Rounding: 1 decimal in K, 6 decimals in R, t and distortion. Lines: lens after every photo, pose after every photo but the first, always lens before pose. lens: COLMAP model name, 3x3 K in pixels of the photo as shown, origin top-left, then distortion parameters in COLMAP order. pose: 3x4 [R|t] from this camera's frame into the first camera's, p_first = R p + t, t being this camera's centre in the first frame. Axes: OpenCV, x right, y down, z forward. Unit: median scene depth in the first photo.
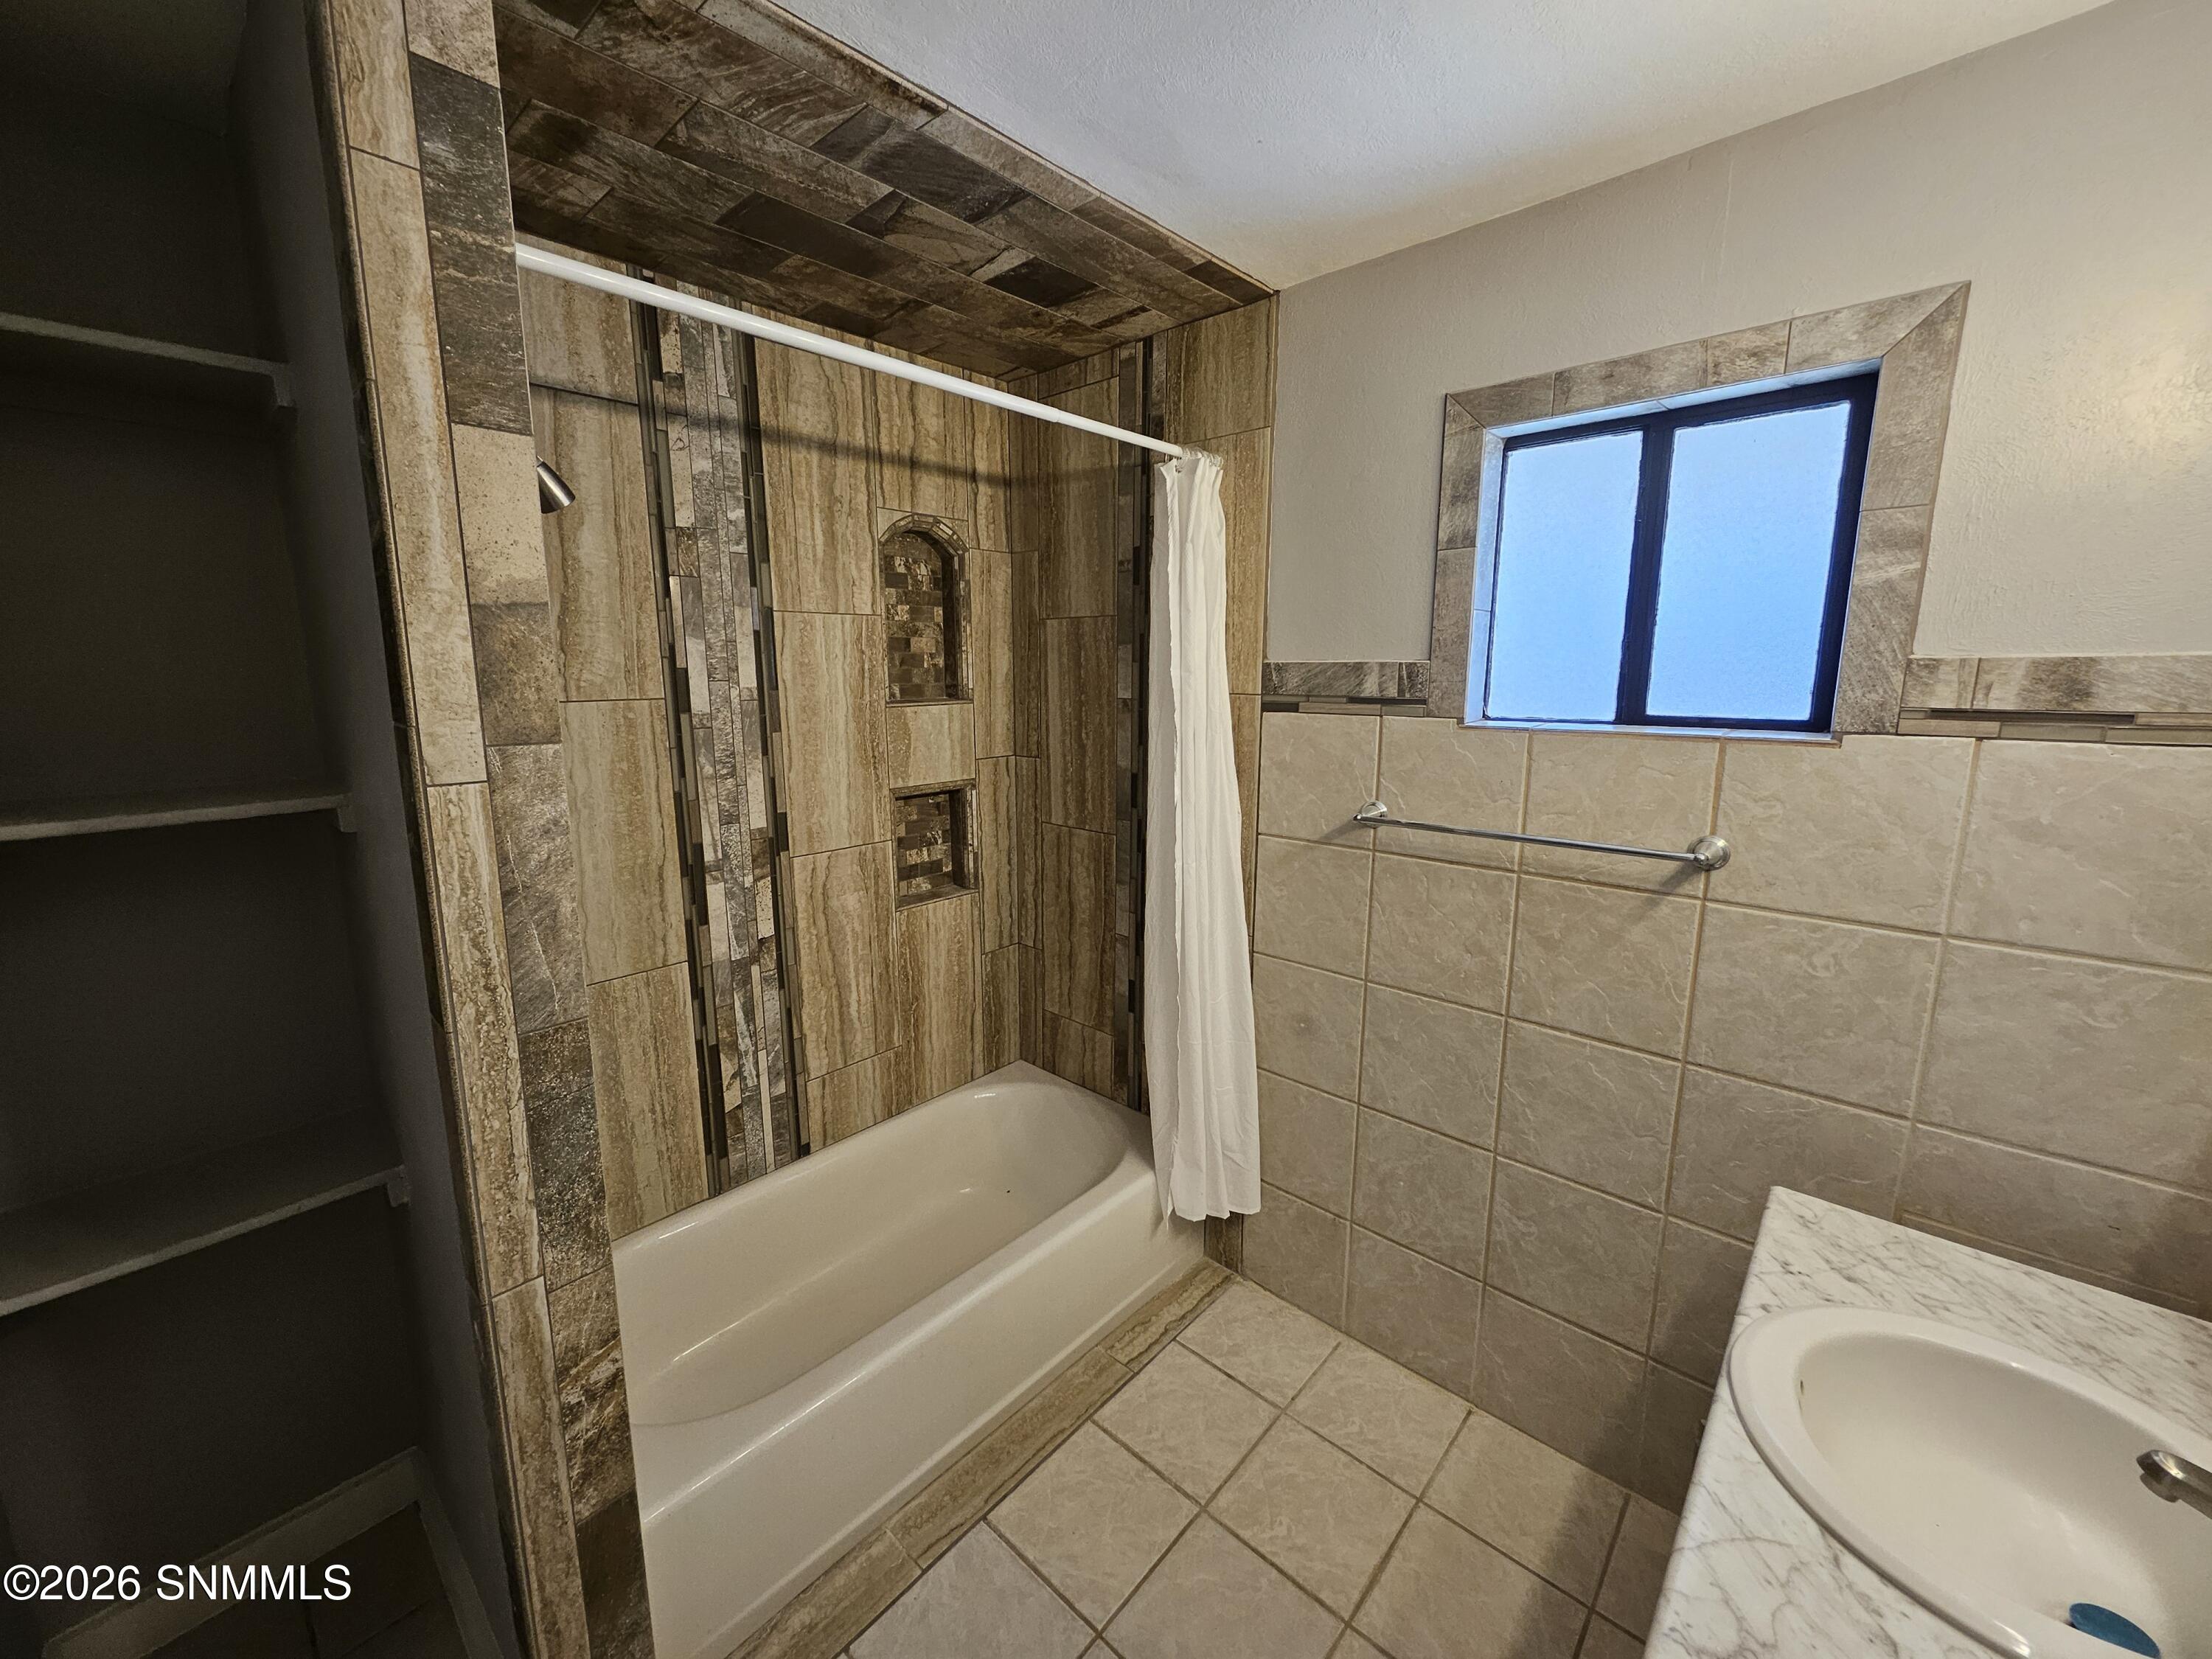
lens RADIAL K [[865.3, 0, 1089.7], [0, 865.3, 817.5], [0, 0, 1]] dist [-0.001172, -0.000629]
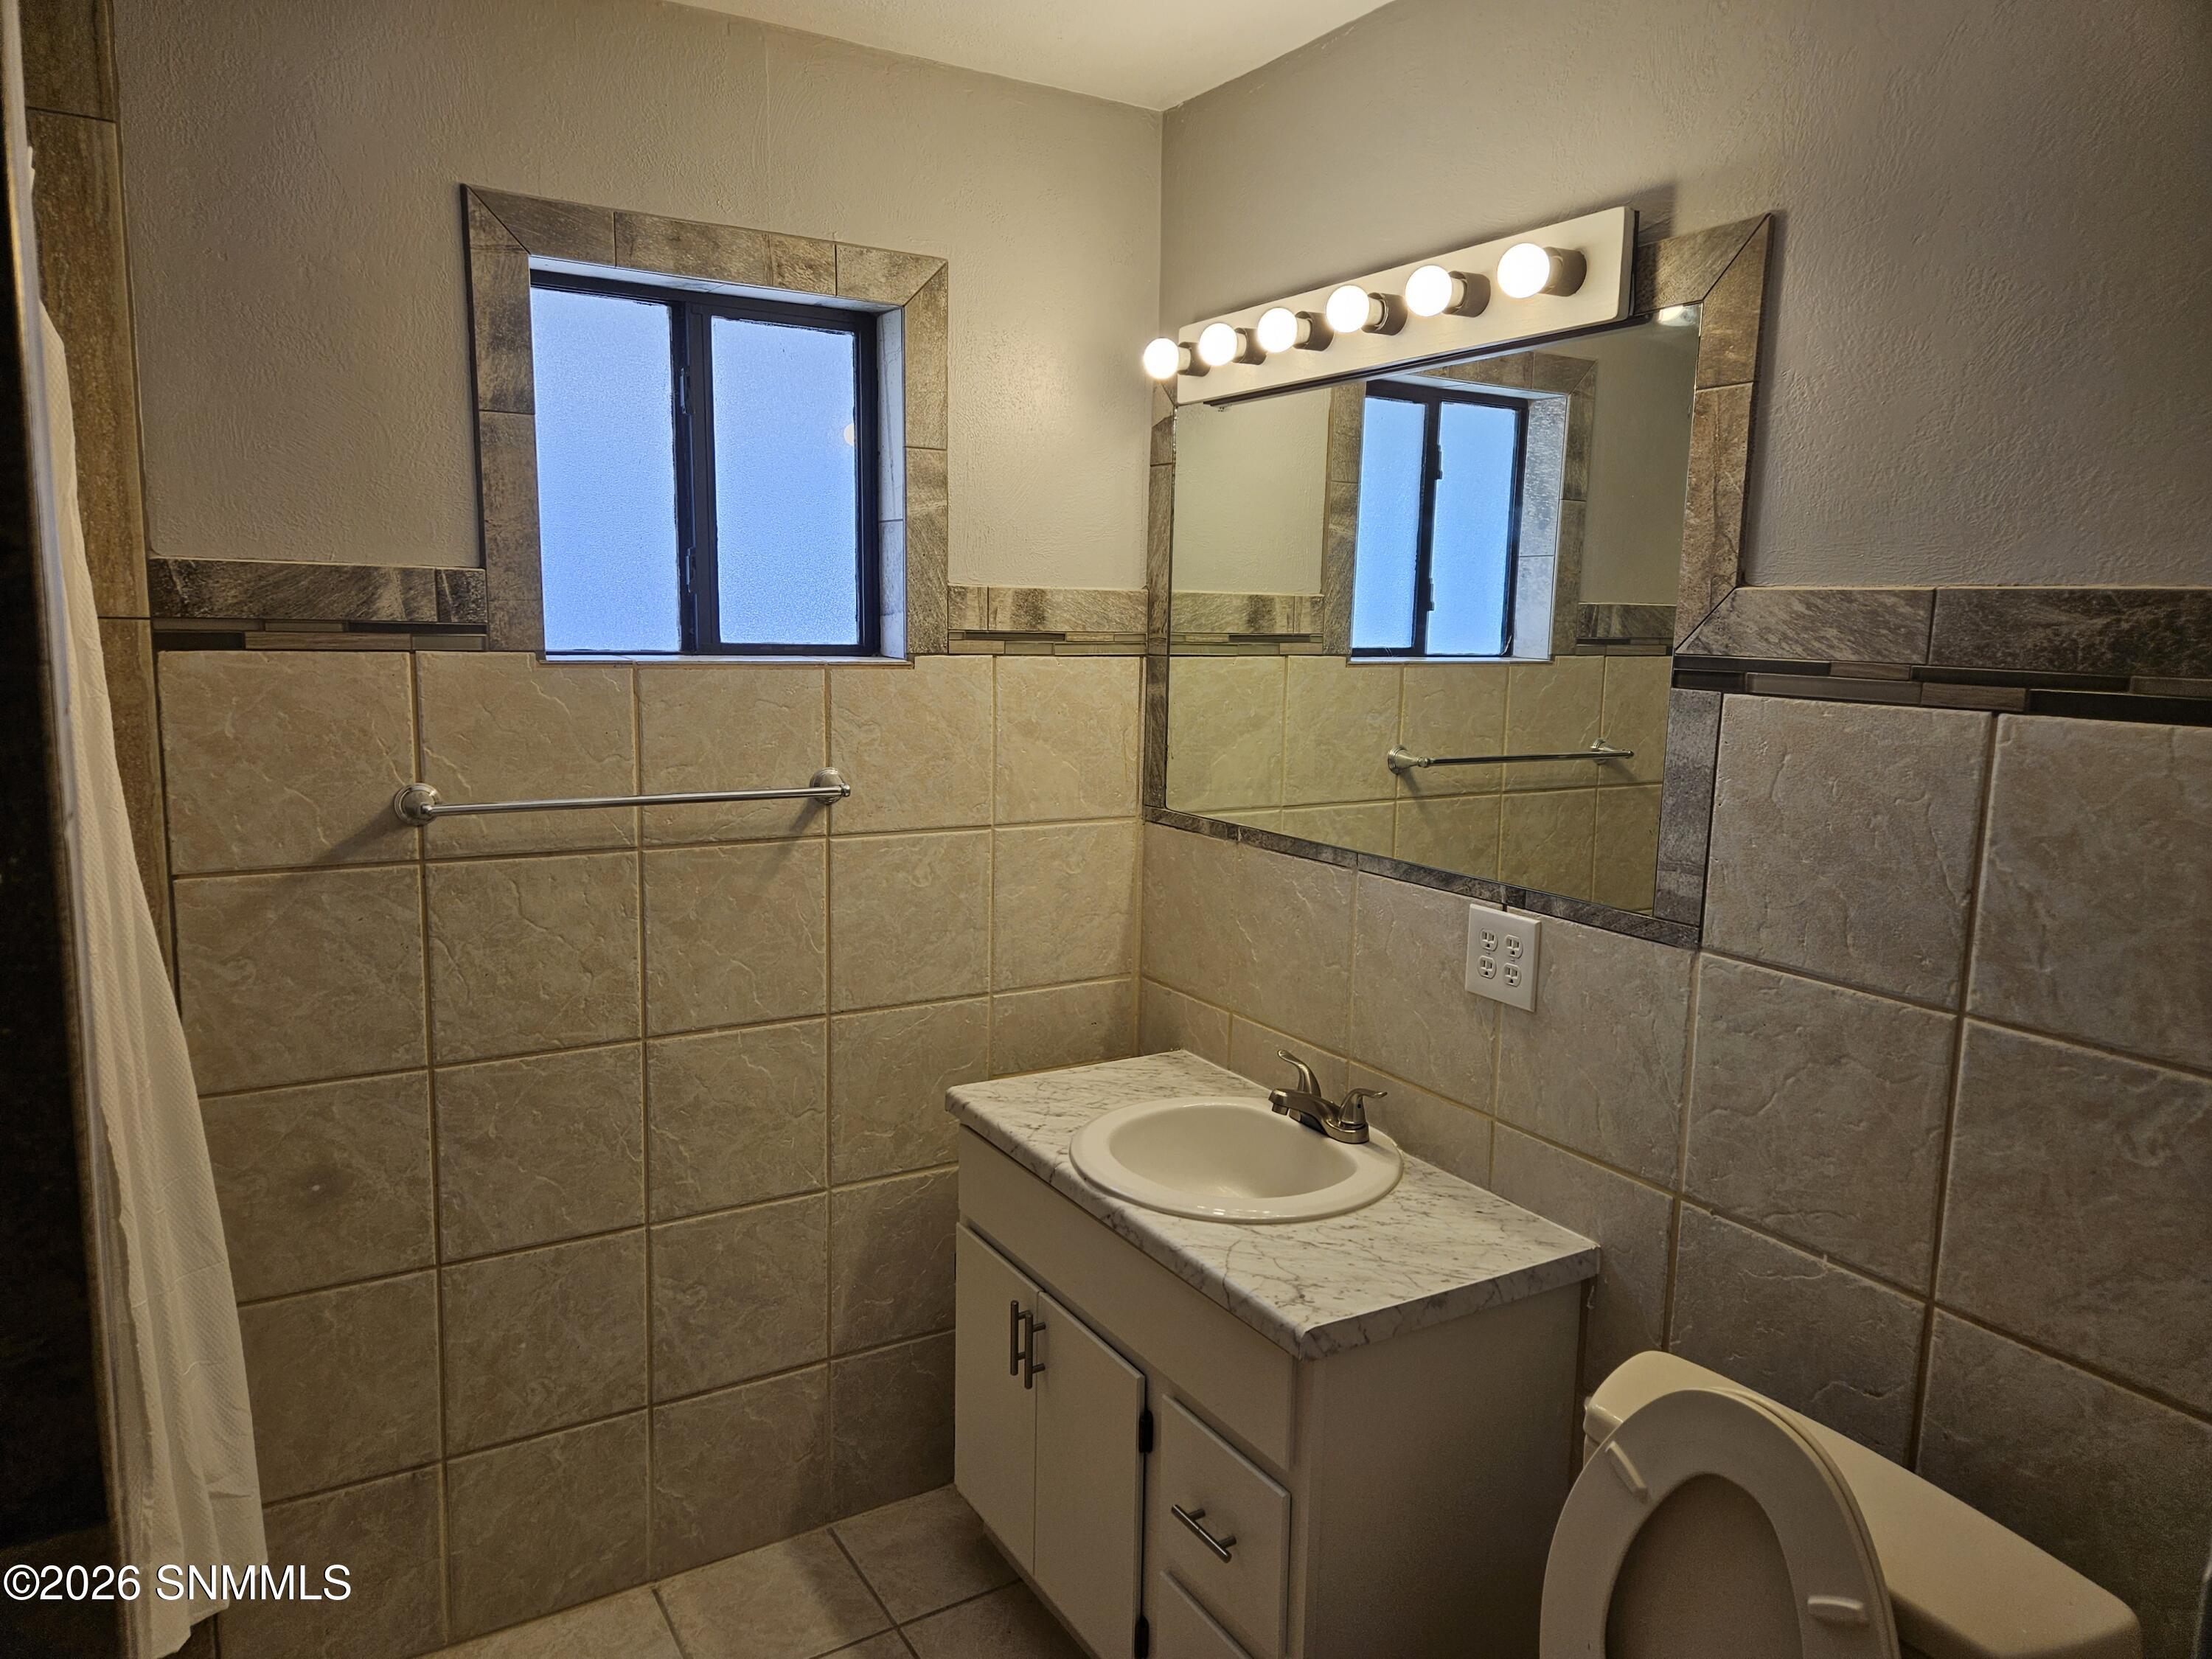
lens RADIAL K [[1472.9, 0, 1097.7], [0, 1472.9, 827.0], [0, 0, 1]] dist [0.065296, -0.075447]
pose [[0.268563, -0.128860, 0.954604, -0.715456], [0.143601, 0.985294, 0.092603, -0.020878], [-0.952498, 0.112213, 0.283118, 0.252013]]
